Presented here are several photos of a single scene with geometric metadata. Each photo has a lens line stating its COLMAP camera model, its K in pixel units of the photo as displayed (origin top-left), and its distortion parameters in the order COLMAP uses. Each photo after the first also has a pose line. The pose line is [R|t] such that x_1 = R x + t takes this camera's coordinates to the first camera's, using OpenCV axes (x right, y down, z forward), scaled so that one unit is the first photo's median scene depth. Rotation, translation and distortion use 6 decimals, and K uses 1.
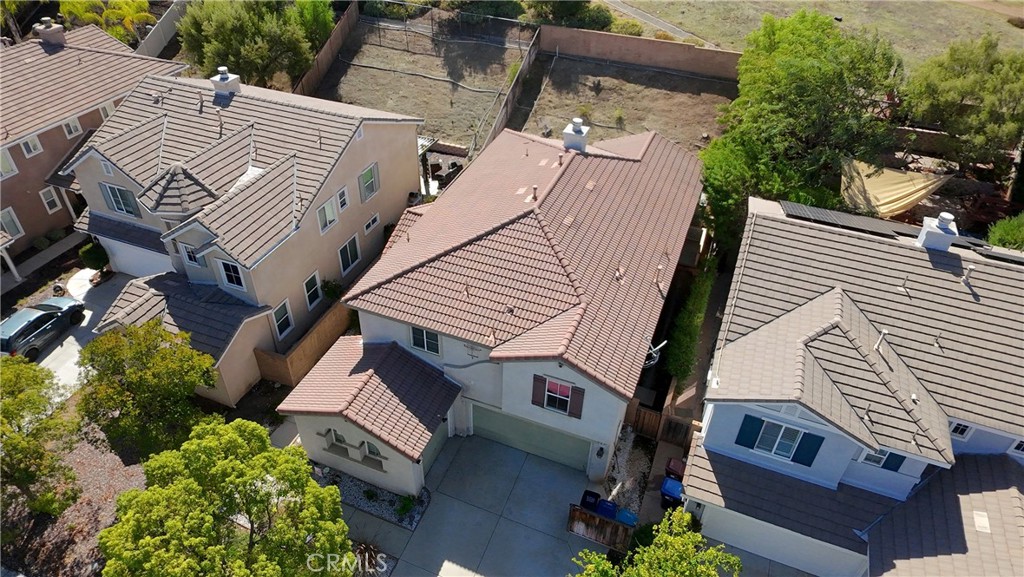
lens RADIAL K [[661.0, 0, 505.4], [0, 661.0, 291.5], [0, 0, 1]] dist [0.003635, -0.000914]
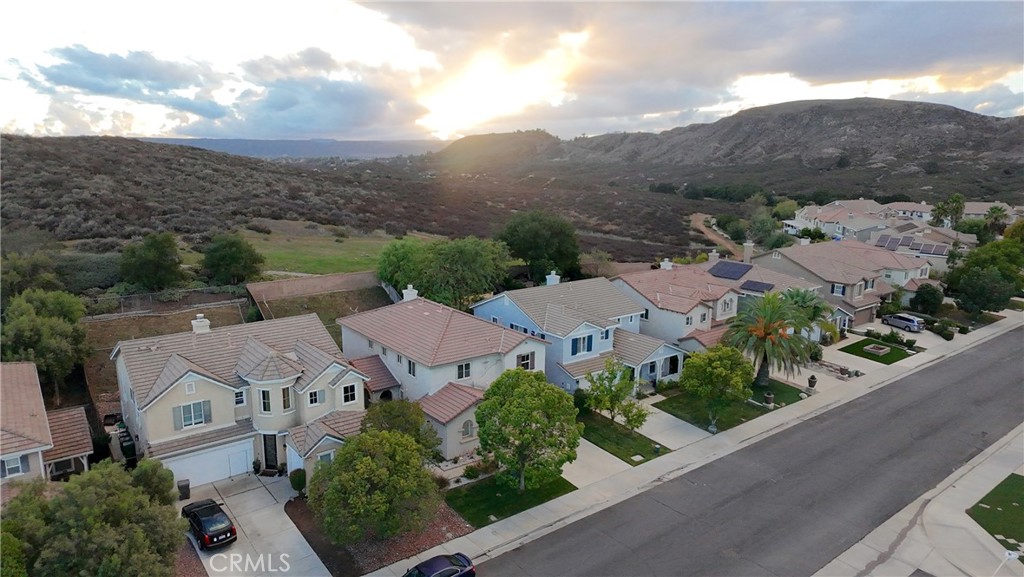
lens RADIAL K [[661.0, 0, 509.7], [0, 661.0, 292.3], [0, 0, 1]] dist [0.003635, -0.000914]
pose [[0.492579, -0.189243, 0.849443, -1.780317], [0.542817, 0.829742, -0.129917, 0.219902], [-0.680233, 0.525086, 0.511438, -0.244014]]
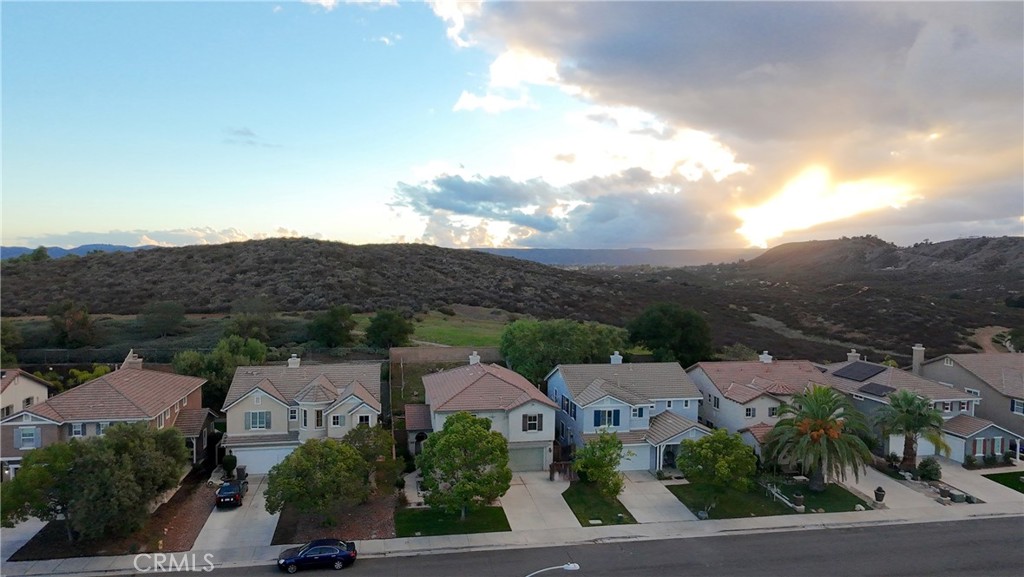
lens RADIAL K [[661.0, 0, 517.7], [0, 661.0, 283.4], [0, 0, 1]] dist [0.003635, -0.000914]
pose [[0.832115, -0.026756, 0.553957, -1.325072], [0.348864, 0.801725, -0.485315, 0.918092], [-0.431137, 0.597093, 0.676462, -0.987015]]
